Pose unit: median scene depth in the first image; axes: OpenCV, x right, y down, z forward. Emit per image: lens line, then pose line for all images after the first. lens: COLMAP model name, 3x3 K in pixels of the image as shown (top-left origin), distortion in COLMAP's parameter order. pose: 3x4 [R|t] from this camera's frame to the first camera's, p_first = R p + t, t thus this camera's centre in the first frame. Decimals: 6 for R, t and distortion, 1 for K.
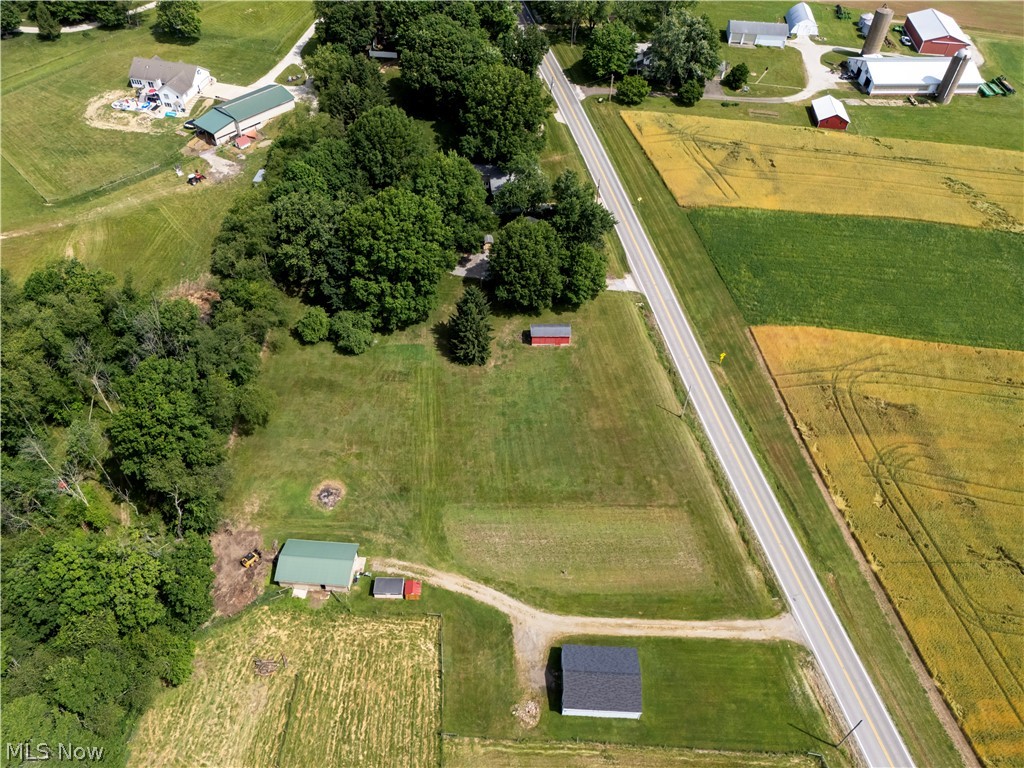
lens RADIAL K [[744.3, 0, 516.8], [0, 744.3, 387.9], [0, 0, 1]] dist [0.085840, -0.091270]
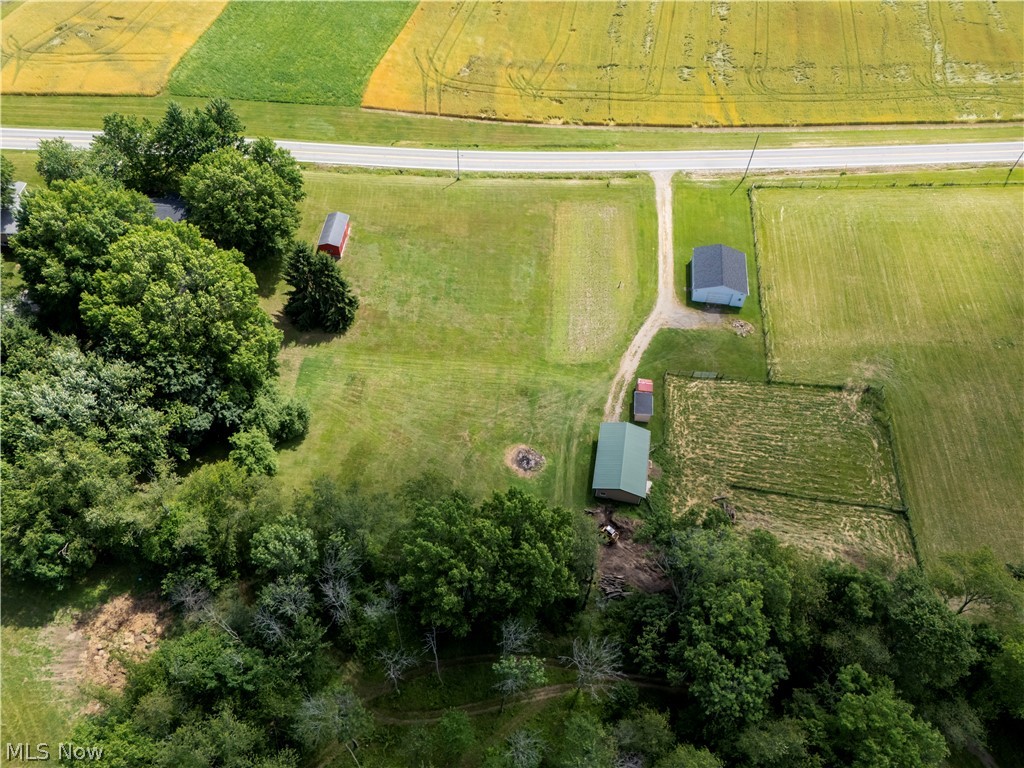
lens RADIAL K [[744.3, 0, 516.8], [0, 744.3, 387.9], [0, 0, 1]] dist [0.085840, -0.091270]
pose [[0.102889, -0.801035, 0.589710, -0.724782], [0.700411, 0.479303, 0.528860, -0.371214], [-0.706285, 0.358626, 0.610368, 0.490398]]
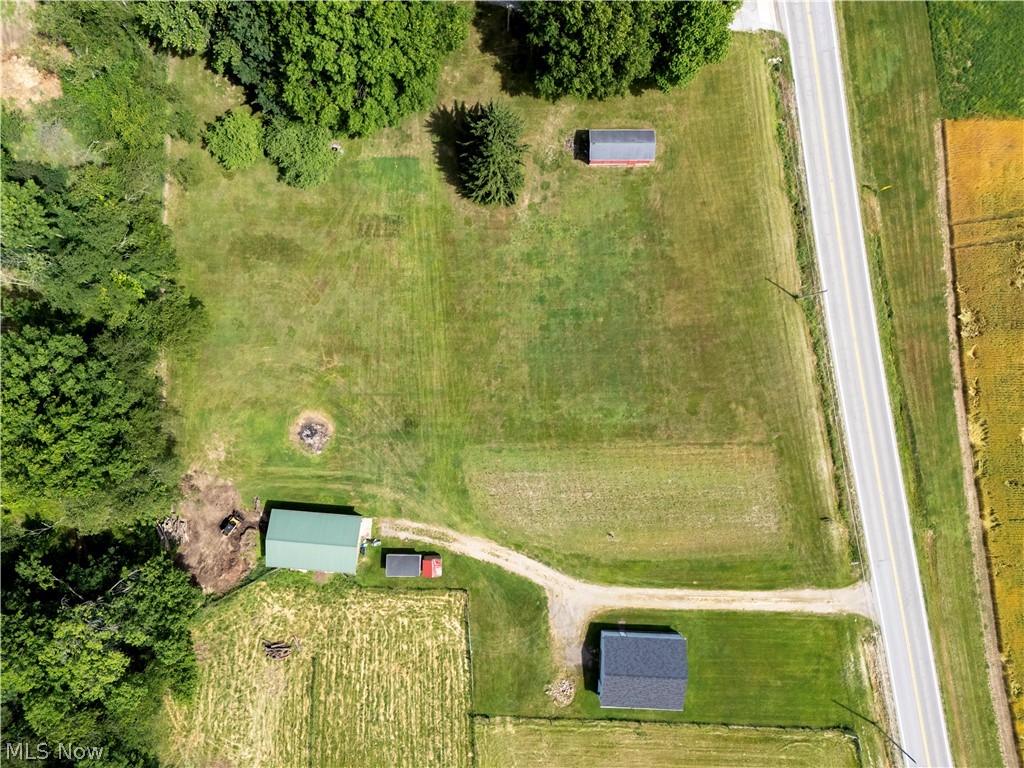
lens RADIAL K [[744.3, 0, 516.8], [0, 744.3, 387.9], [0, 0, 1]] dist [0.085840, -0.091270]
pose [[0.999721, 0.023637, 0.000213, -0.045871], [-0.017298, 0.725422, 0.688087, -0.447046], [0.016110, -0.687899, 0.725628, 0.507946]]
